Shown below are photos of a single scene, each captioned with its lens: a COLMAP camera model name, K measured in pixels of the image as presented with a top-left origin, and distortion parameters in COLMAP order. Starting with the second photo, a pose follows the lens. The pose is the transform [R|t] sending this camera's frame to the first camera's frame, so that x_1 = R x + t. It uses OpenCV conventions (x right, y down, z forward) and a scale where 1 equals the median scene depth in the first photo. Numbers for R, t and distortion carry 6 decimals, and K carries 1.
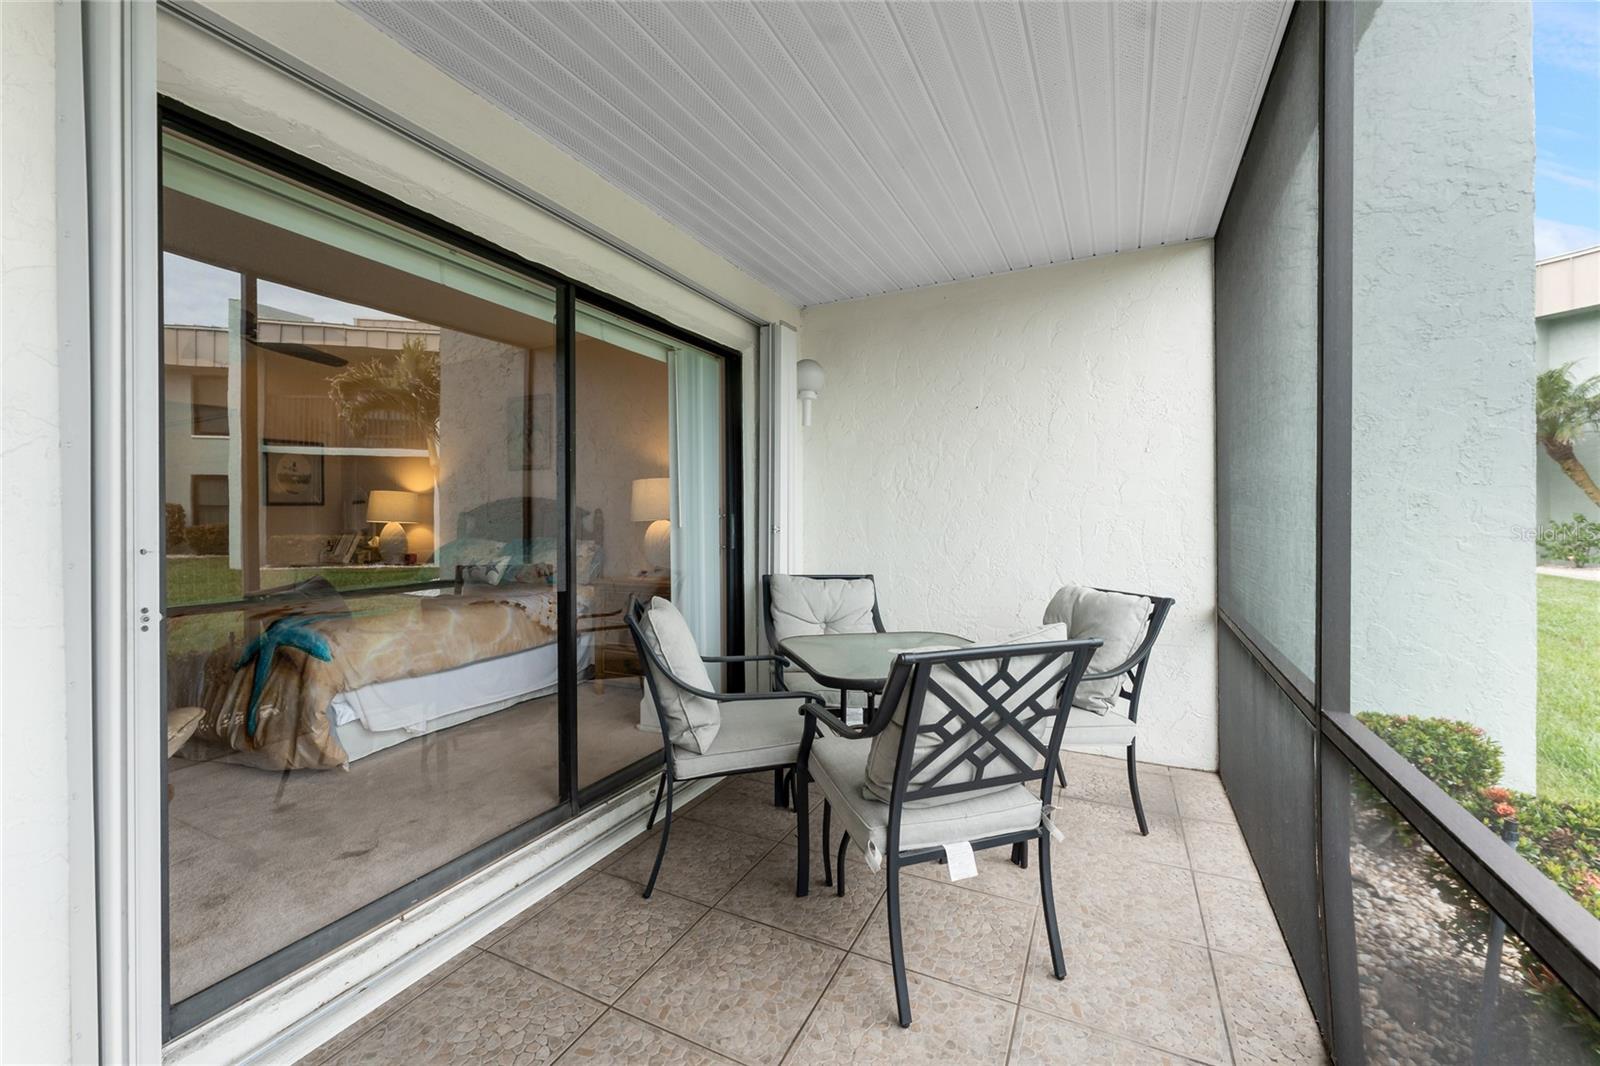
lens RADIAL K [[638.7, 0, 807.1], [0, 638.7, 514.4], [0, 0, 1]] dist [0.003759, 0.000224]
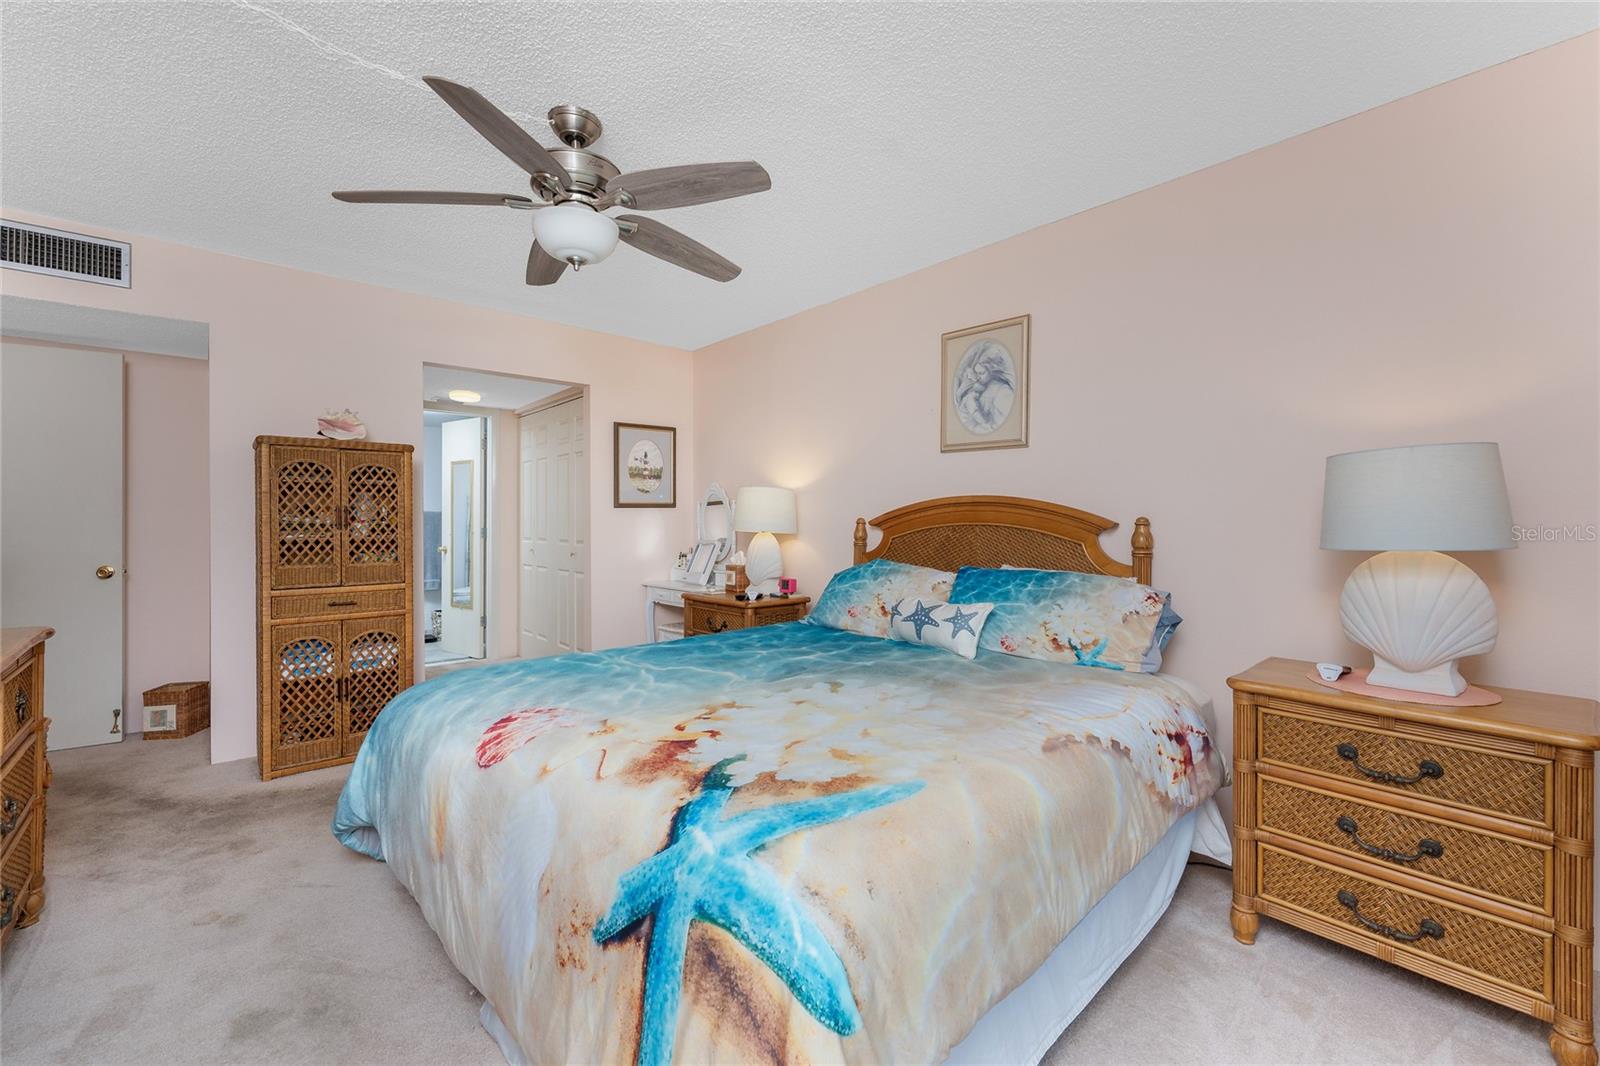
lens RADIAL K [[638.7, 0, 808.8], [0, 638.7, 524.4], [0, 0, 1]] dist [0.003759, 0.000224]
pose [[0.925935, 0.015380, -0.377370, -0.936711], [-0.010244, 0.999826, 0.015612, -0.020062], [0.377545, -0.010590, 0.925931, 1.023425]]
